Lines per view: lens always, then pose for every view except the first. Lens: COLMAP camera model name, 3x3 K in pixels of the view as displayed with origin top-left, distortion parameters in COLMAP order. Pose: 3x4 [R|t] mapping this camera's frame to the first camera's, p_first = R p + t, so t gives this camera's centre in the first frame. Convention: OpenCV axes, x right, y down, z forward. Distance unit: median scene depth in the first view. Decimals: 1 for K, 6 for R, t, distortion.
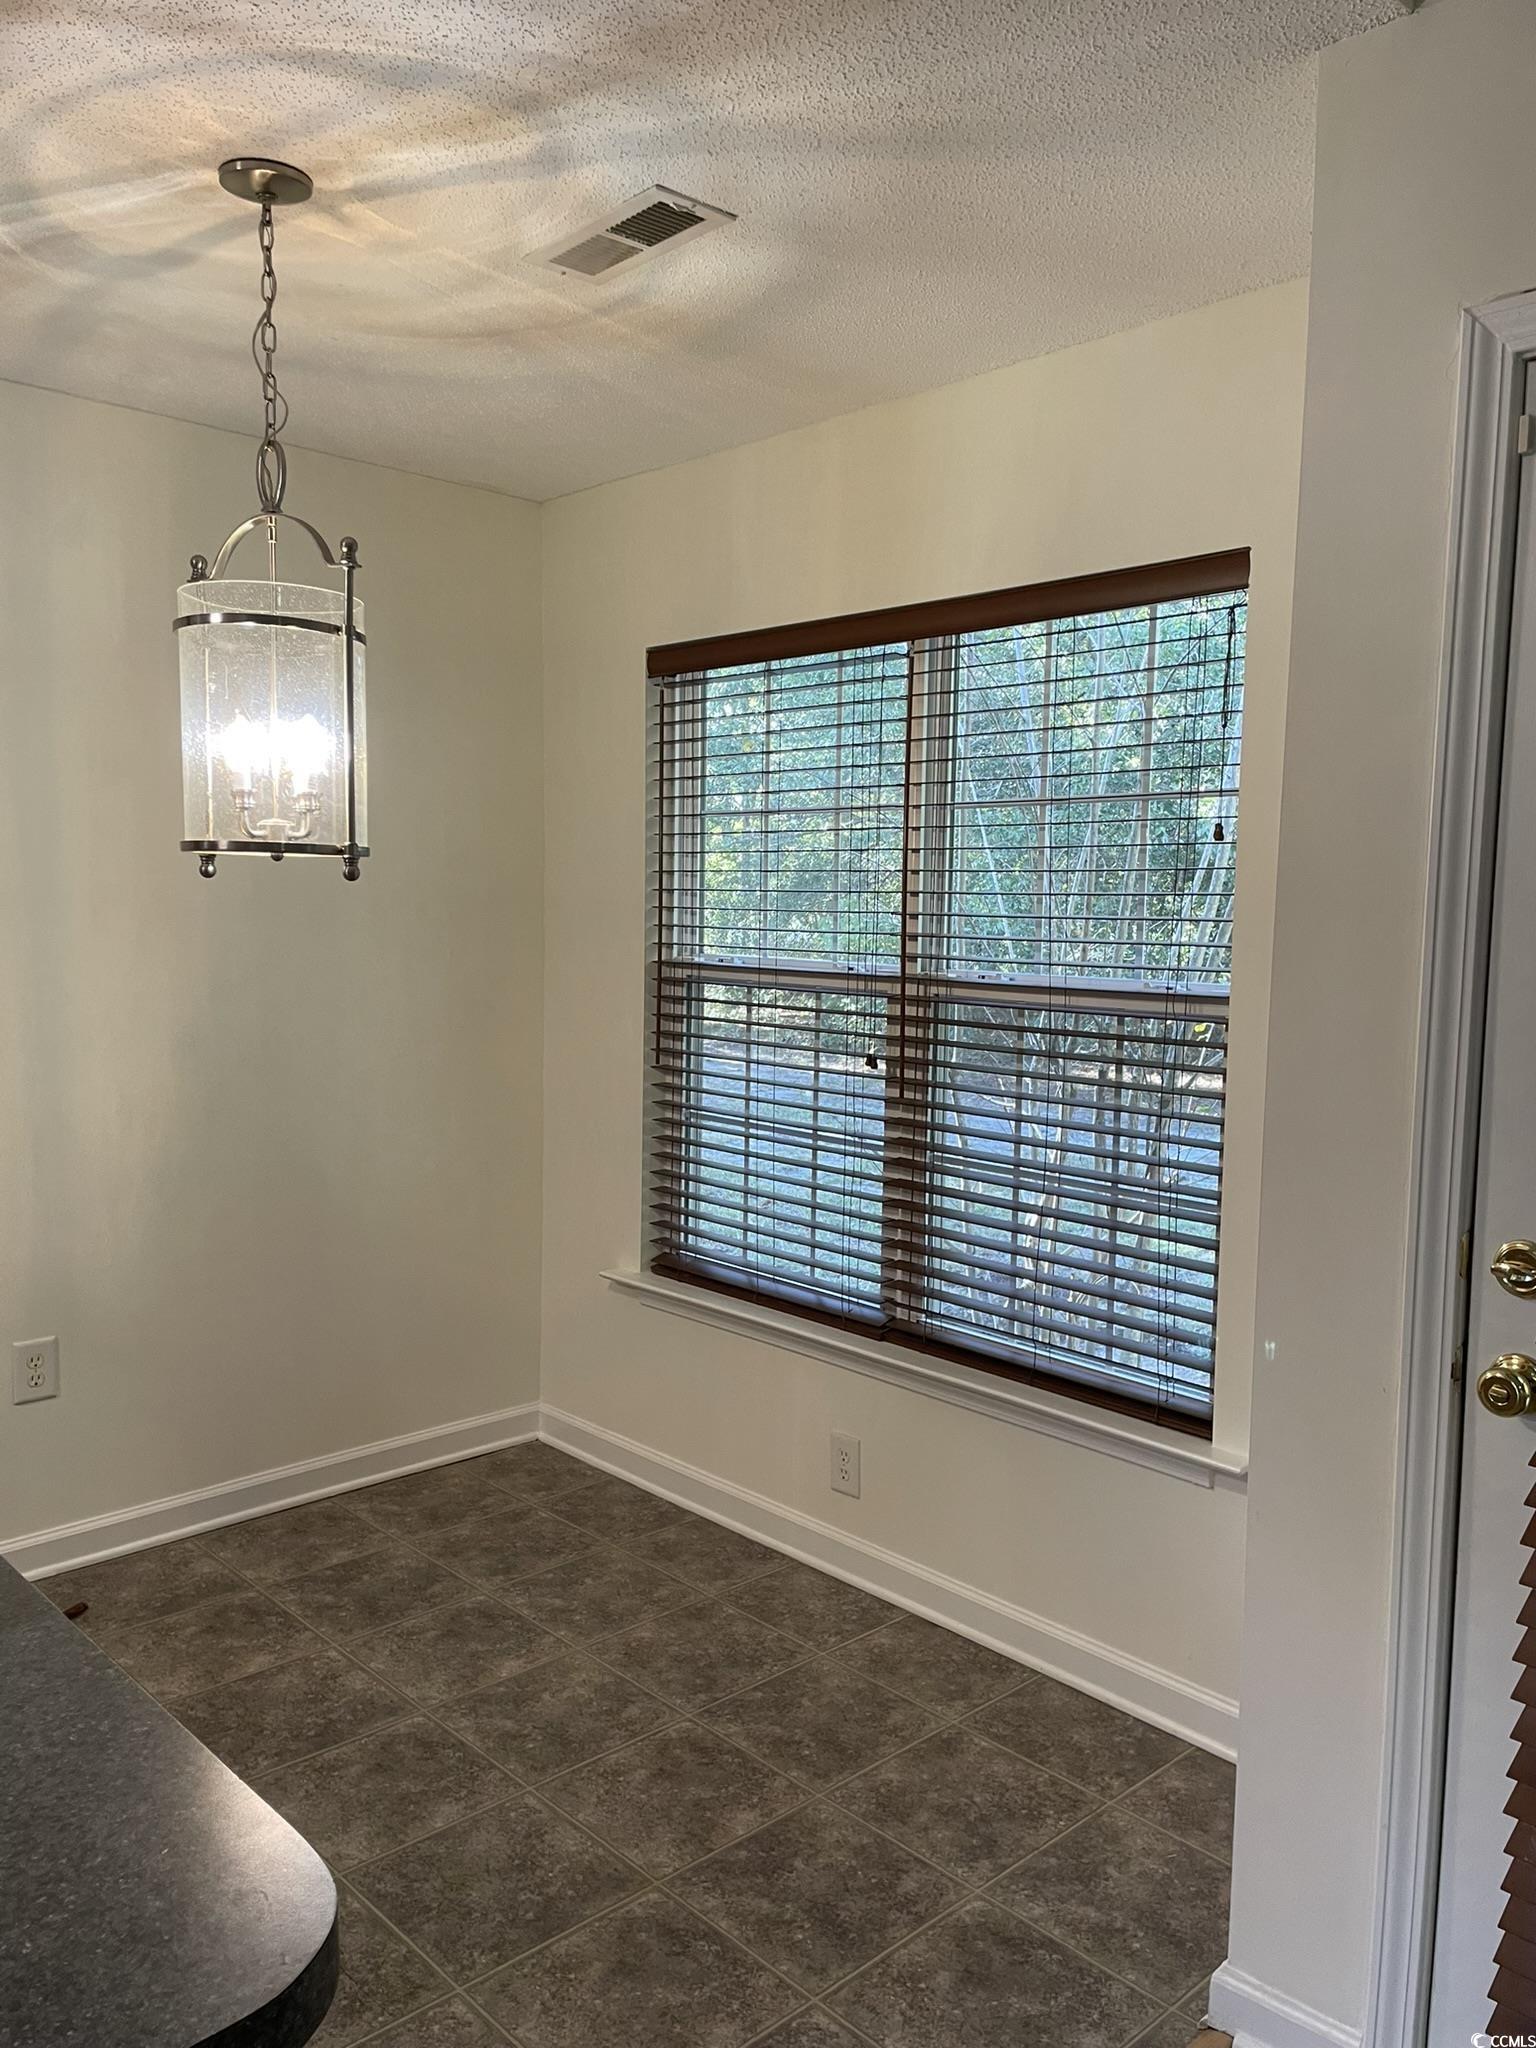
lens RADIAL K [[1563.5, 0, 768.0], [0, 1563.5, 1024.0], [0, 0, 1]] dist [0.098585, -0.129590]
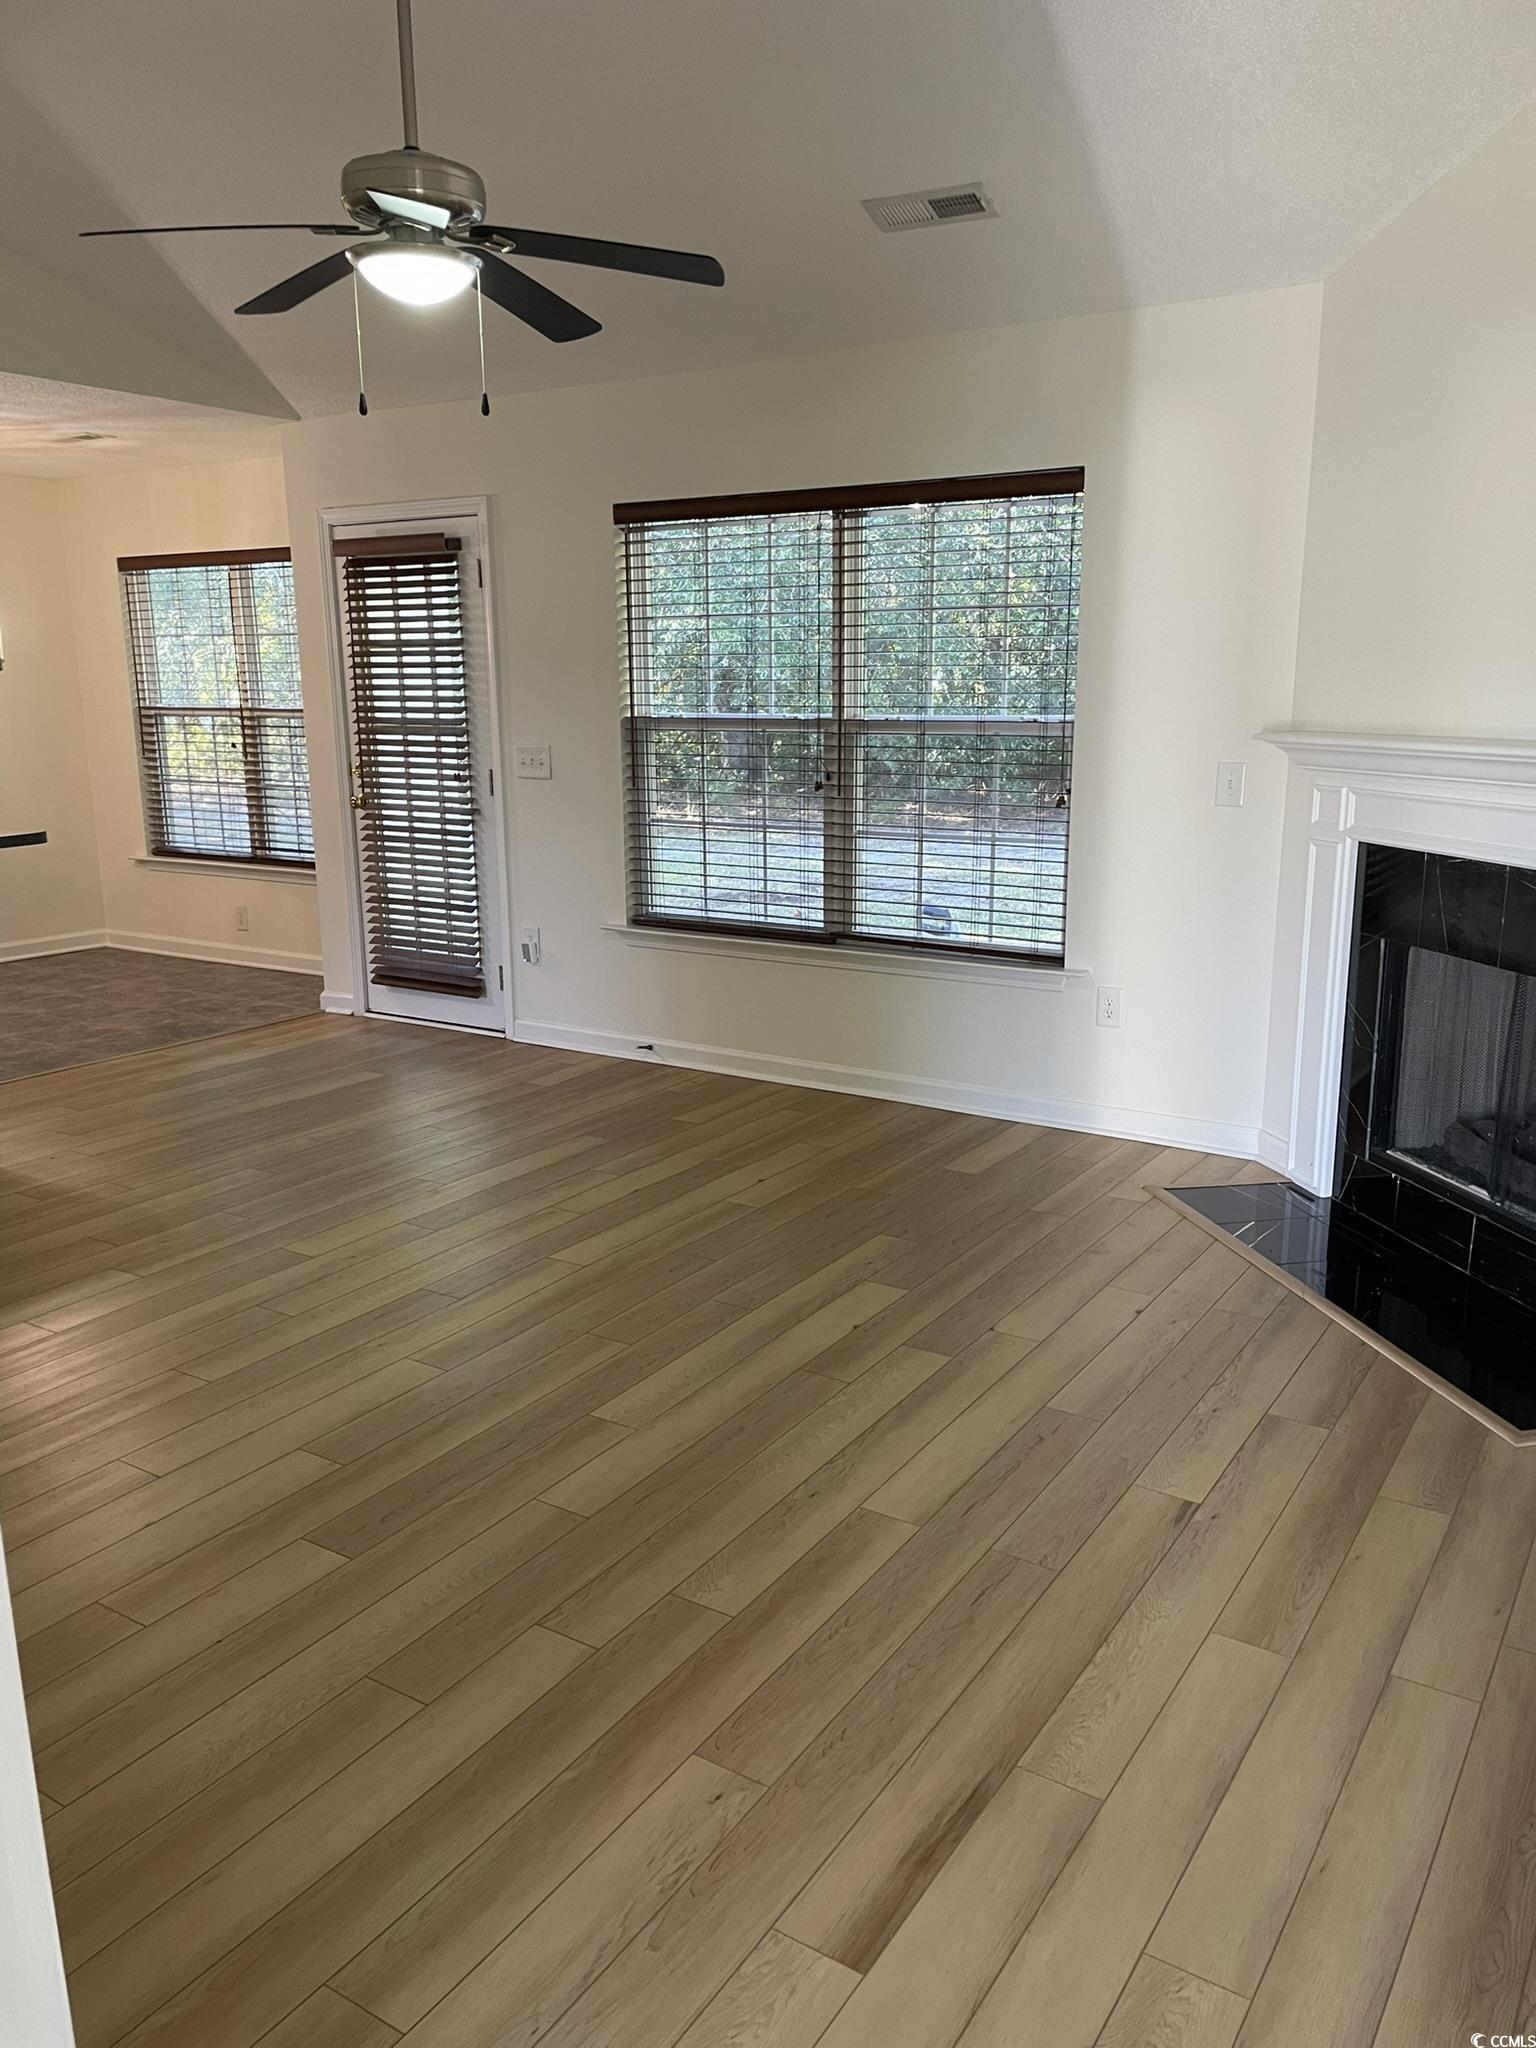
lens RADIAL K [[1563.5, 0, 768.0], [0, 1563.5, 1024.0], [0, 0, 1]] dist [0.098585, -0.129590]
pose [[0.969694, -0.081090, 0.230474, 0.231333], [0.048779, 0.988579, 0.142588, 0.122279], [-0.239404, -0.127025, 0.962575, -1.365461]]
